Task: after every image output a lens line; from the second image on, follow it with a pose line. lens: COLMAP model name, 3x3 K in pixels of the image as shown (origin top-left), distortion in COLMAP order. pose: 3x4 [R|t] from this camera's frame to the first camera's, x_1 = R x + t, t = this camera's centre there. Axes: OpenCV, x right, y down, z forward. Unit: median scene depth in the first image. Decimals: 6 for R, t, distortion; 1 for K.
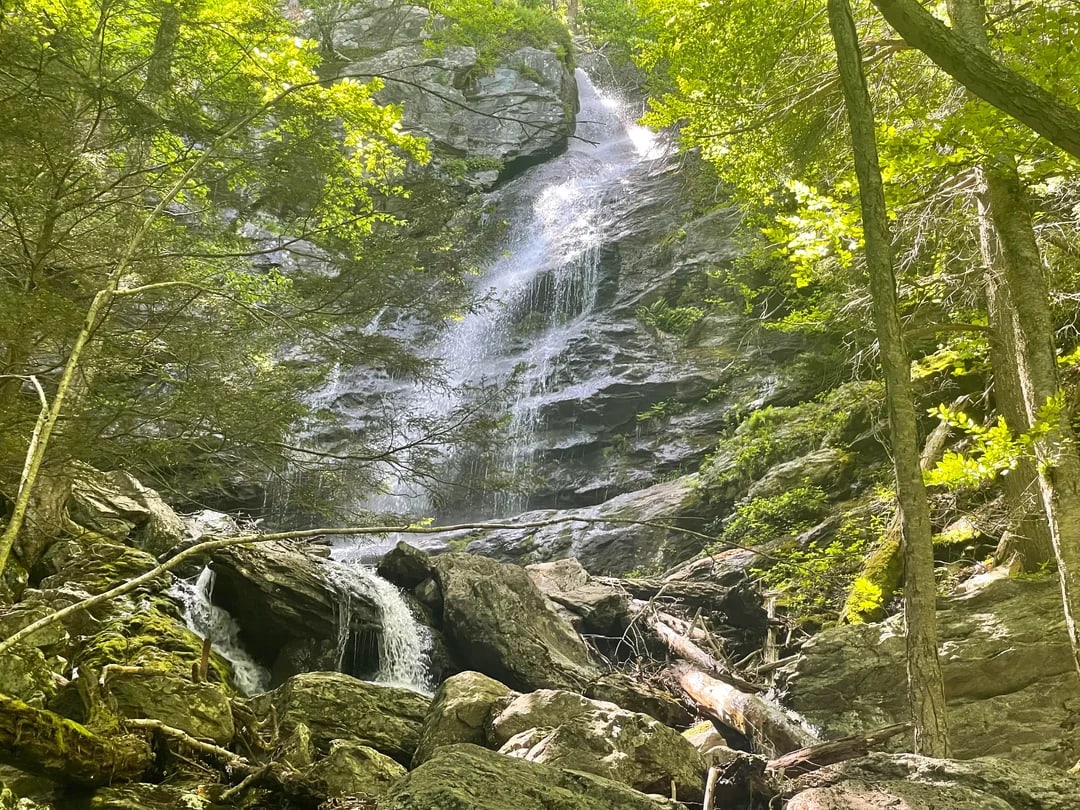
lens RADIAL K [[2015.1, 0, 538.7], [0, 2015.1, 403.8], [0, 0, 1]] dist [0.142920, 0.000000]
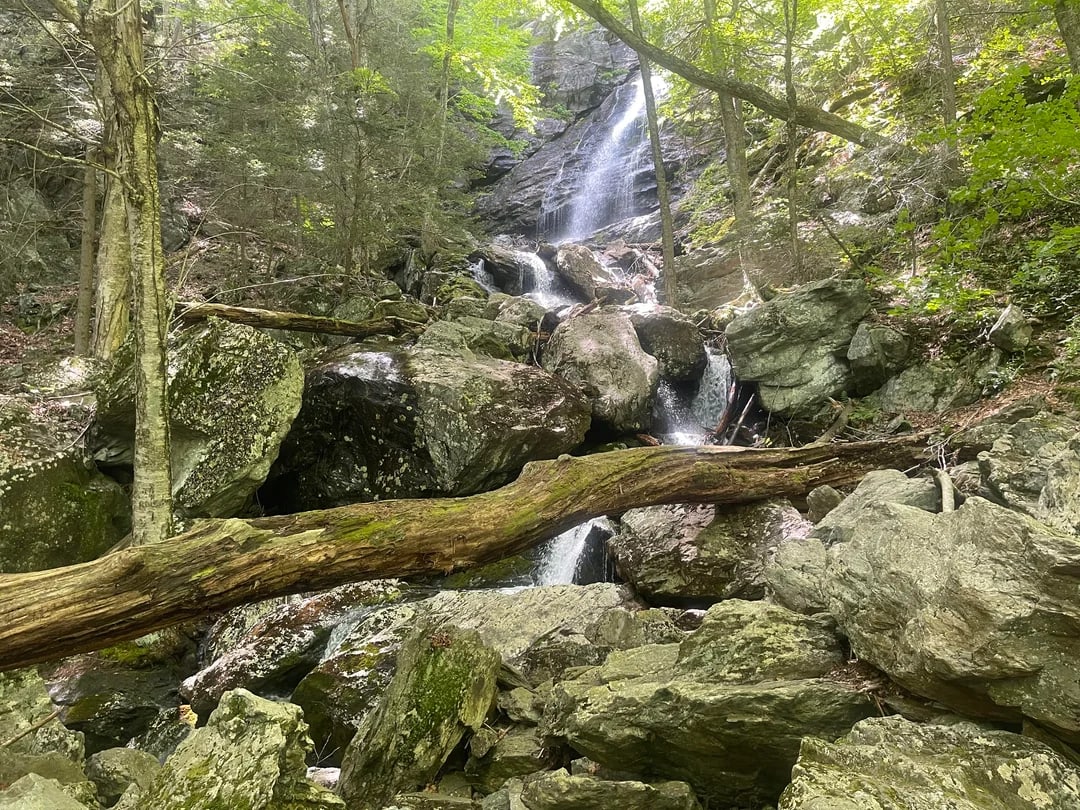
lens RADIAL K [[812.5, 0, 538.0], [0, 812.5, 407.8], [0, 0, 1]] dist [0.065740, -0.076181]
pose [[0.965816, -0.065472, -0.250826, 0.172929], [0.134116, 0.954223, 0.267341, -0.015228], [0.221841, -0.291842, 0.930384, -0.126666]]
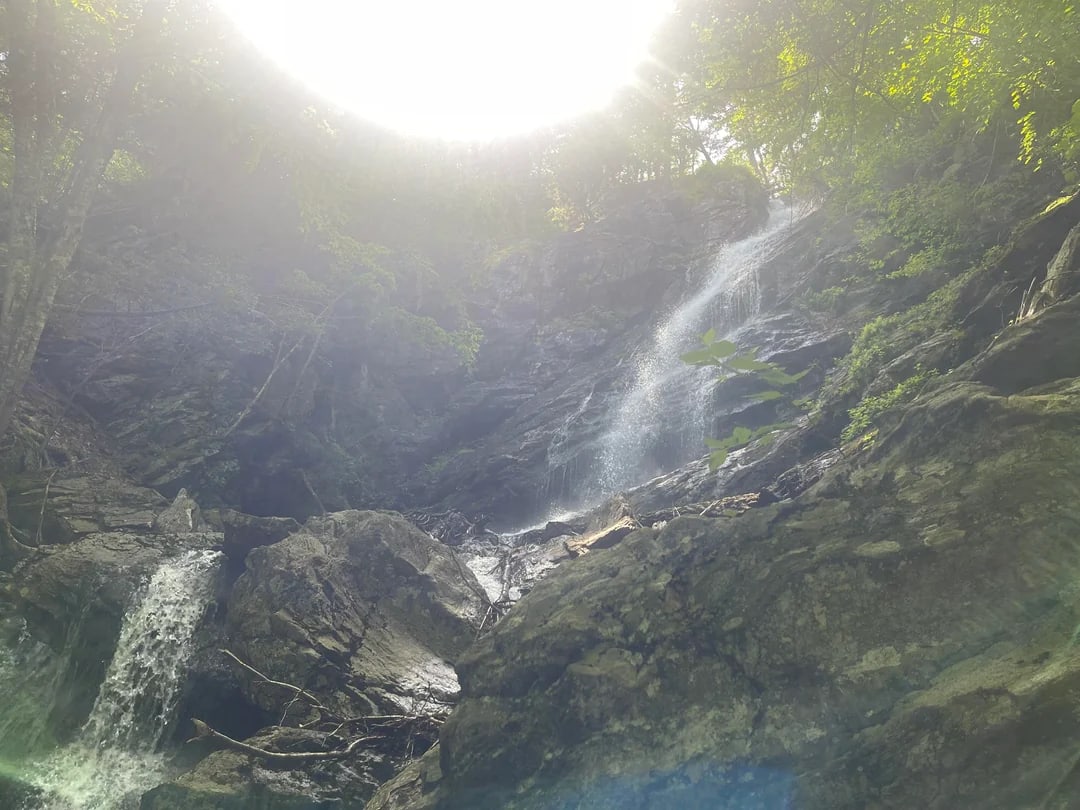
lens RADIAL K [[812.5, 0, 546.8], [0, 812.5, 419.7], [0, 0, 1]] dist [0.065740, -0.076181]
pose [[0.901173, -0.216870, -0.375307, 0.131005], [0.193236, 0.976042, -0.100012, 0.075796], [0.388005, 0.017605, 0.921489, 0.667383]]
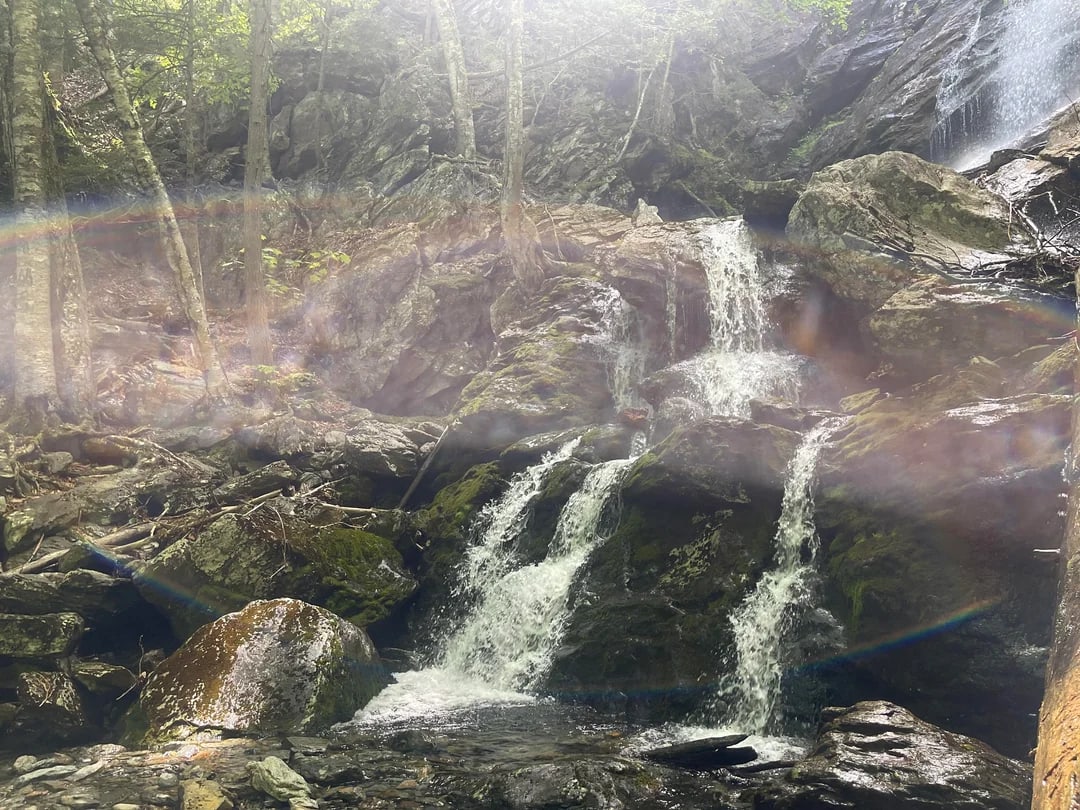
lens RADIAL K [[812.5, 0, 537.7], [0, 812.5, 404.7], [0, 0, 1]] dist [0.065740, -0.076181]
pose [[0.630042, -0.180321, -0.755335, 0.112033], [0.374527, 0.922626, 0.092142, 0.078629], [0.680277, -0.340947, 0.648828, 0.576186]]
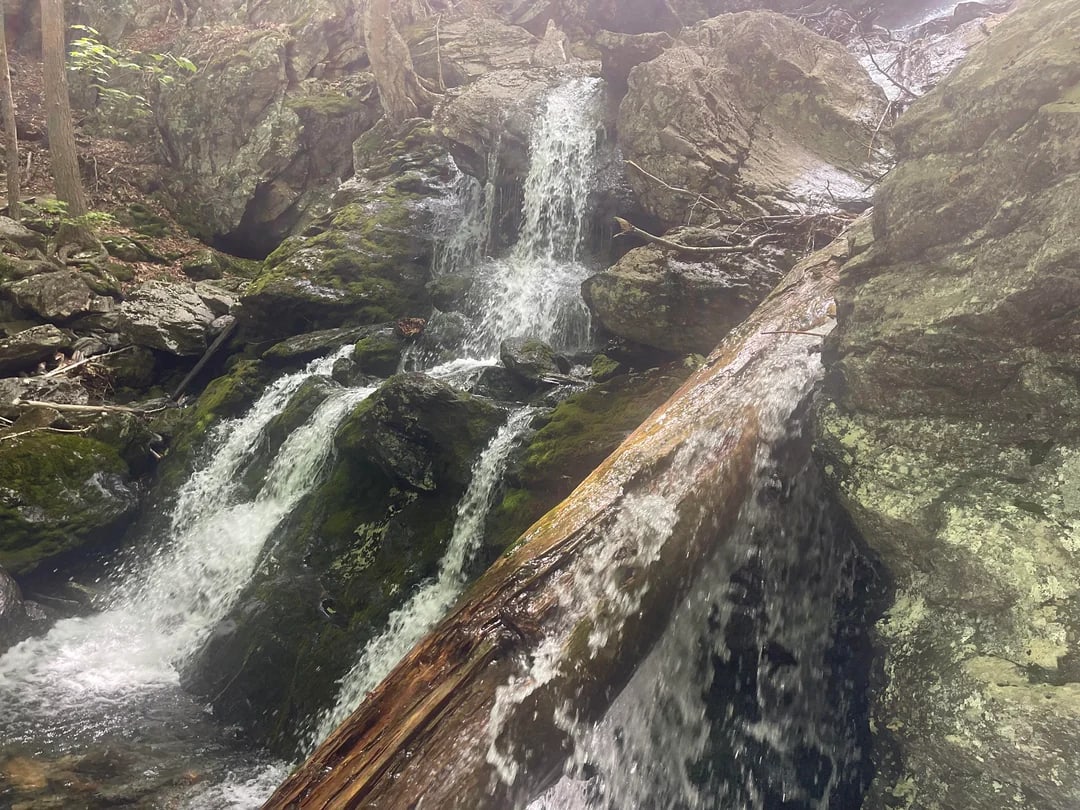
lens RADIAL K [[812.5, 0, 541.6], [0, 812.5, 399.9], [0, 0, 1]] dist [0.065740, -0.076181]
pose [[0.635993, 0.049944, -0.770077, 0.127927], [0.297781, 0.904732, 0.304609, 0.078755], [0.711927, -0.423044, 0.560530, 0.661892]]
